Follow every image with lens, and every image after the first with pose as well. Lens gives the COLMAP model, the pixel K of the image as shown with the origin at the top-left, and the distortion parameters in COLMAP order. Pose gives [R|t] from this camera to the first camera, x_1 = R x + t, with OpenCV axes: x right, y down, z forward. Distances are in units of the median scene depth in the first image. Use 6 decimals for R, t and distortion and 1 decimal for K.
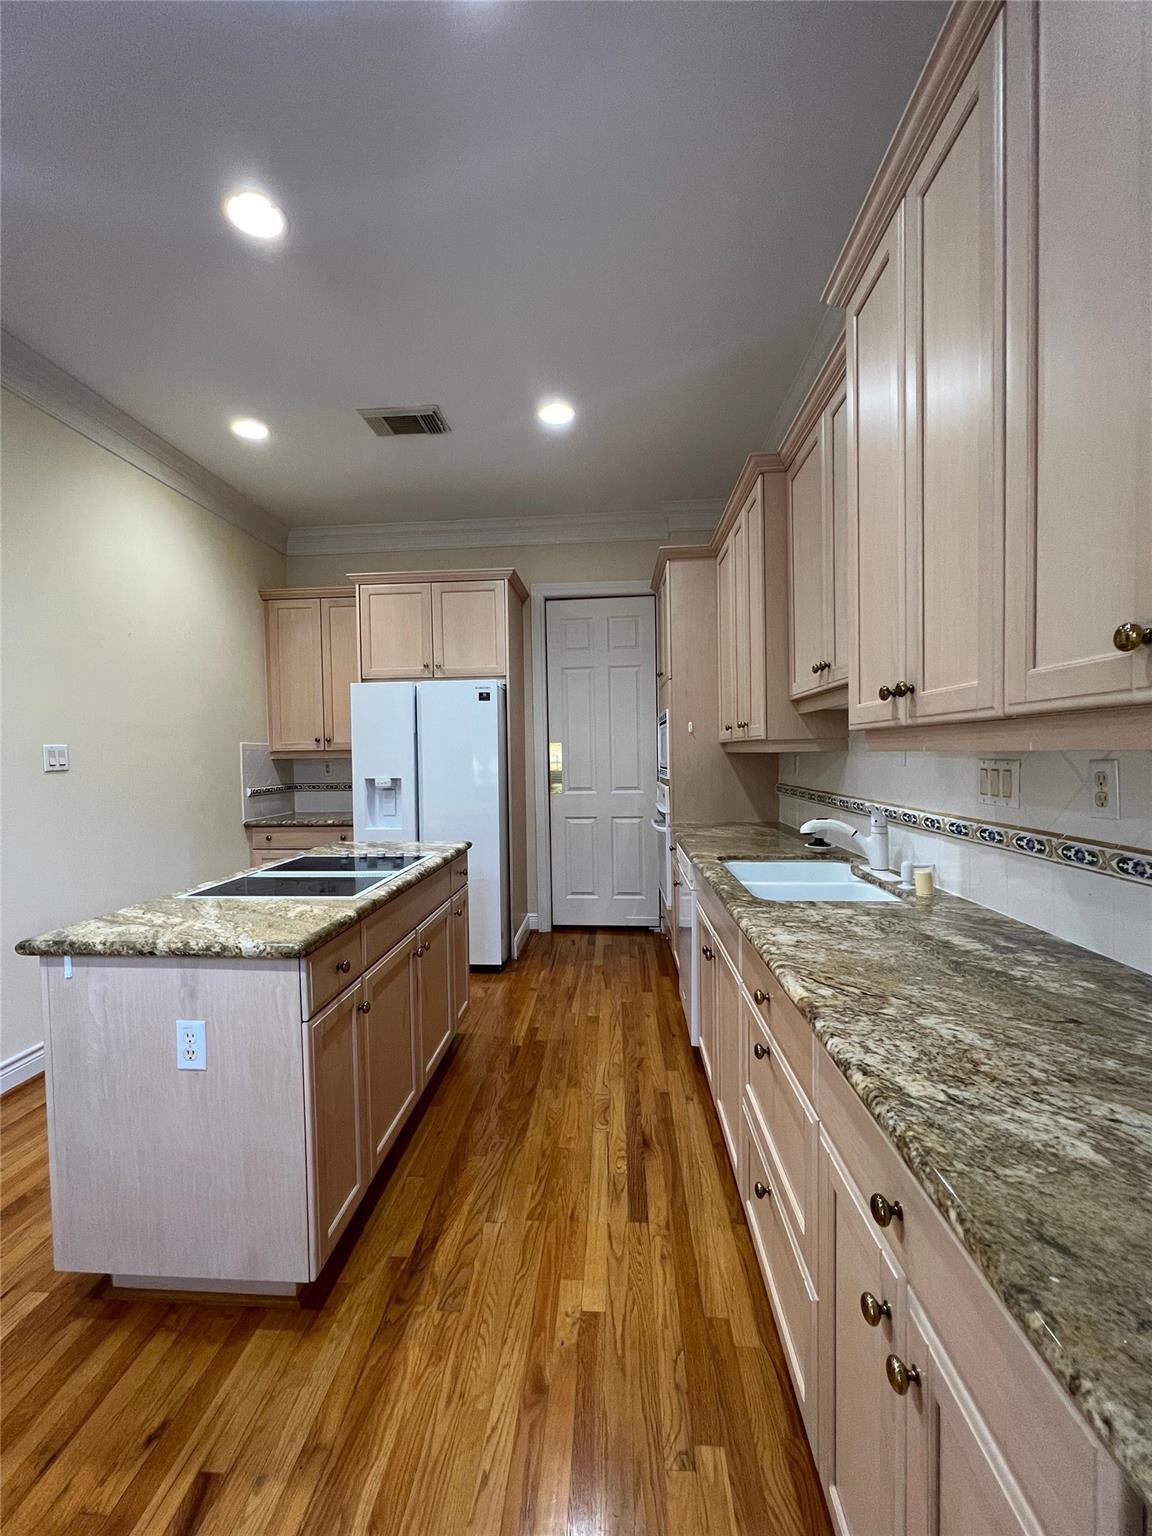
lens RADIAL K [[614.9, 0, 568.7], [0, 614.9, 768.2], [0, 0, 1]] dist [0.002448, 0.000195]
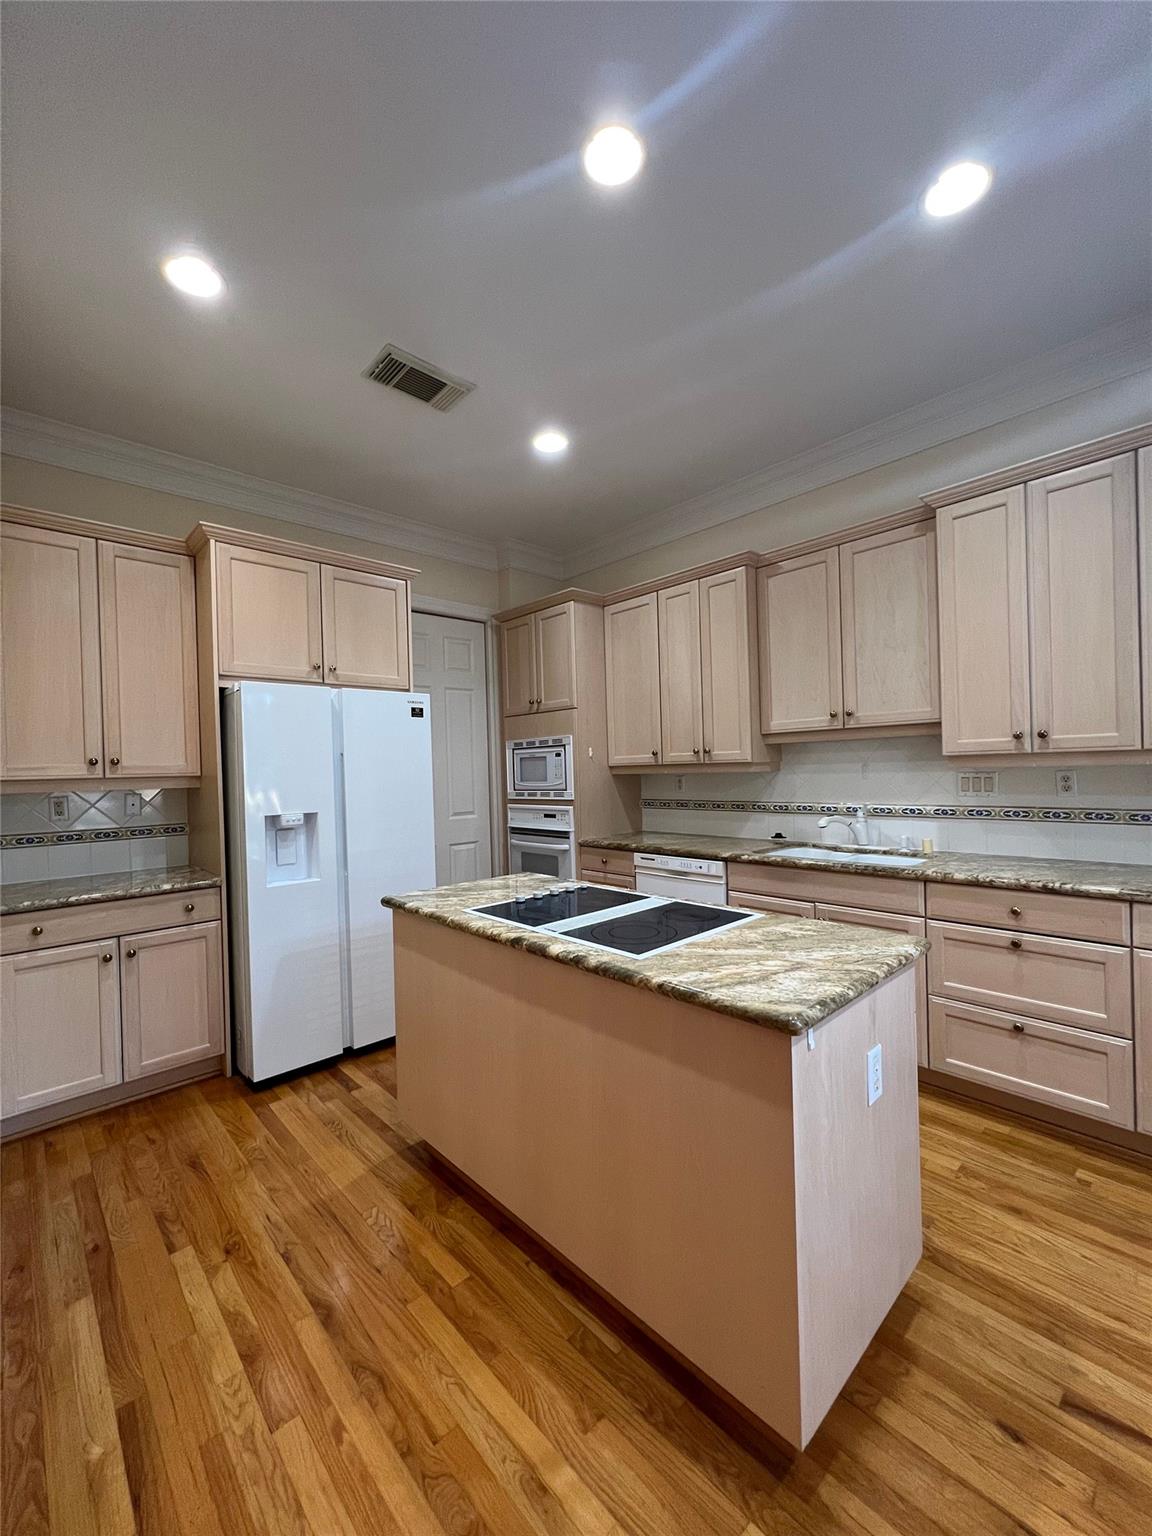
lens RADIAL K [[614.9, 0, 567.8], [0, 614.9, 771.6], [0, 0, 1]] dist [0.002448, 0.000195]
pose [[0.680180, -0.003920, 0.733035, -0.636259], [0.034029, 0.999076, -0.026233, -0.003523], [-0.732255, 0.042788, 0.679685, 0.265862]]
